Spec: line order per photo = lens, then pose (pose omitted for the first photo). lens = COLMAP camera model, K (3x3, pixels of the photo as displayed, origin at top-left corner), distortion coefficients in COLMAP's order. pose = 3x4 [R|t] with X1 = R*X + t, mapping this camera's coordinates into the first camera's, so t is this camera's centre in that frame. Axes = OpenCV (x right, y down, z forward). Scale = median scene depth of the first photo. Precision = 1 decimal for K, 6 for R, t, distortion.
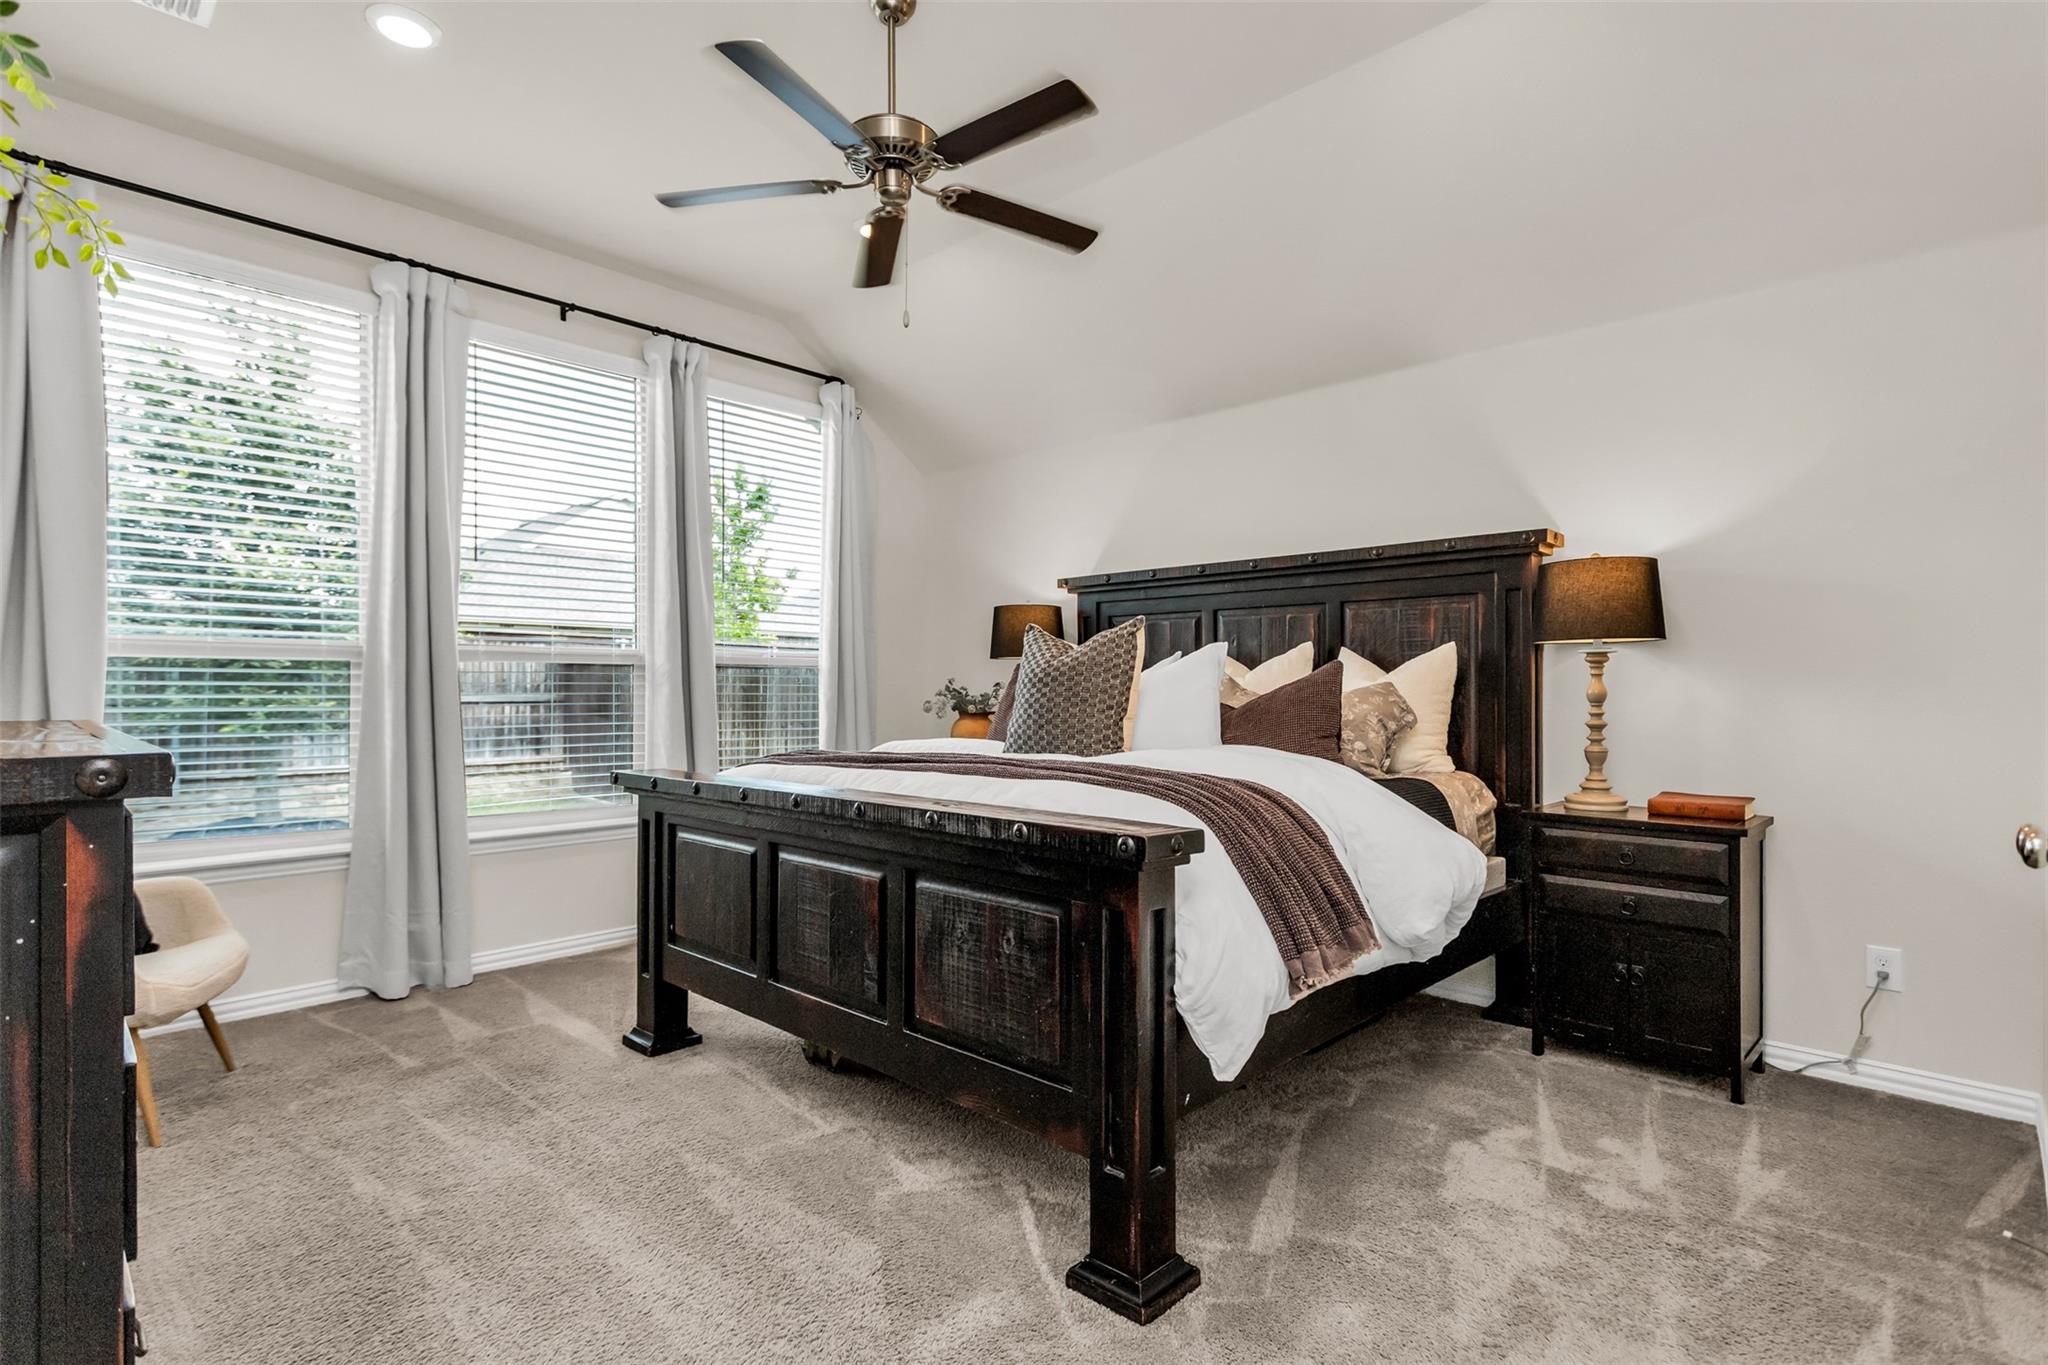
lens RADIAL K [[1005.0, 0, 1024.2], [0, 1005.0, 688.9], [0, 0, 1]] dist [-0.000571, 0.000001]
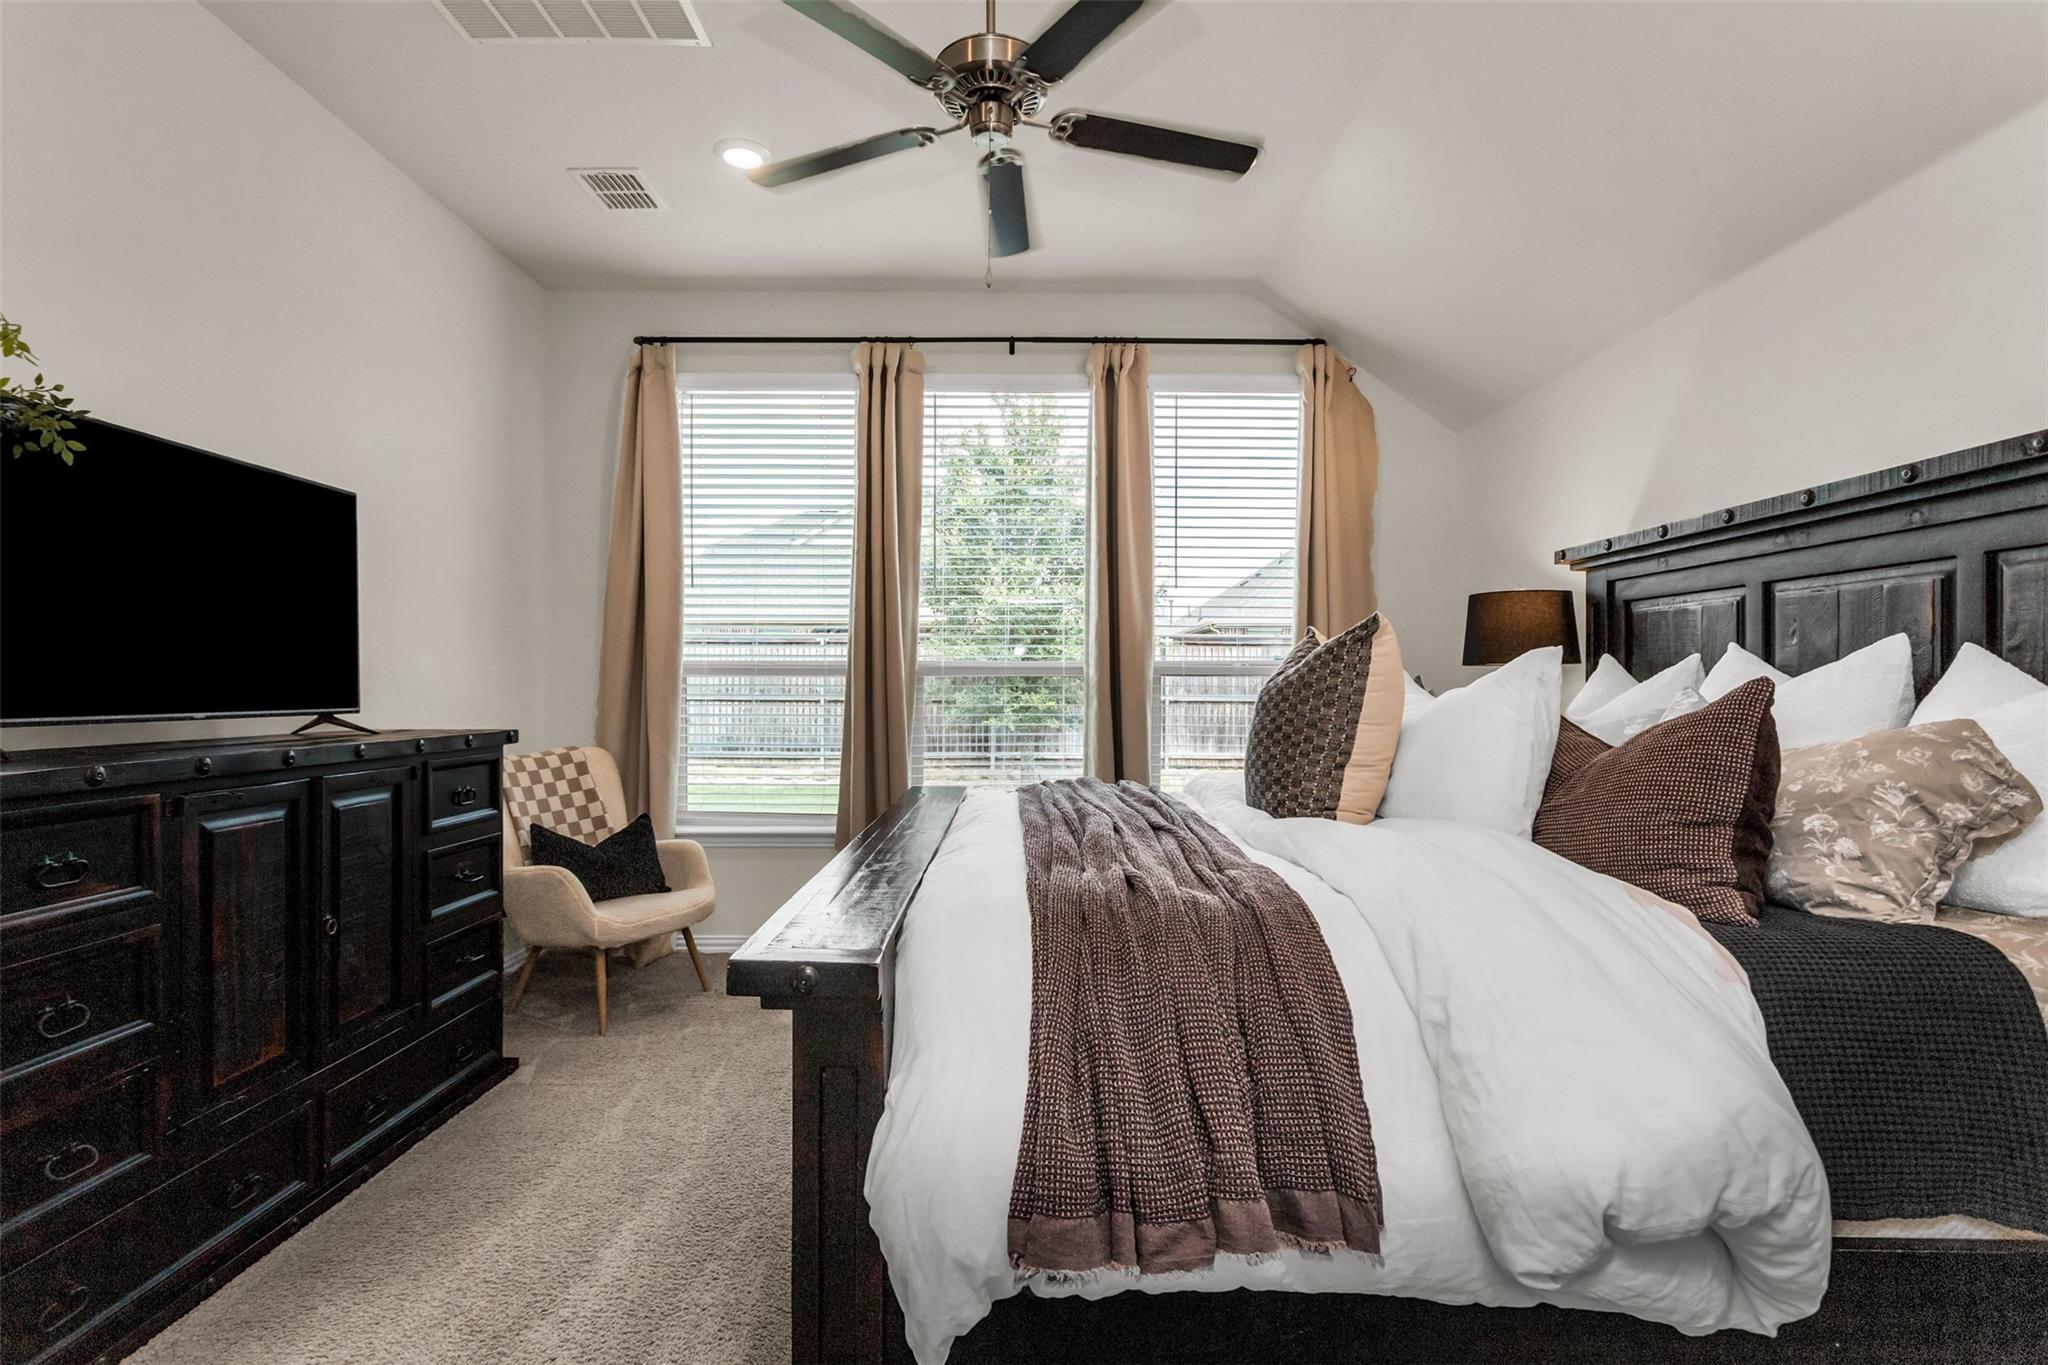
lens RADIAL K [[1005.0, 0, 1020.6], [0, 1005.0, 679.6], [0, 0, 1]] dist [-0.000571, 0.000001]
pose [[0.684884, -0.001119, -0.728651, 0.324701], [-0.001654, 0.999994, -0.003091, -0.018967], [0.728650, 0.003322, 0.684878, 0.279529]]
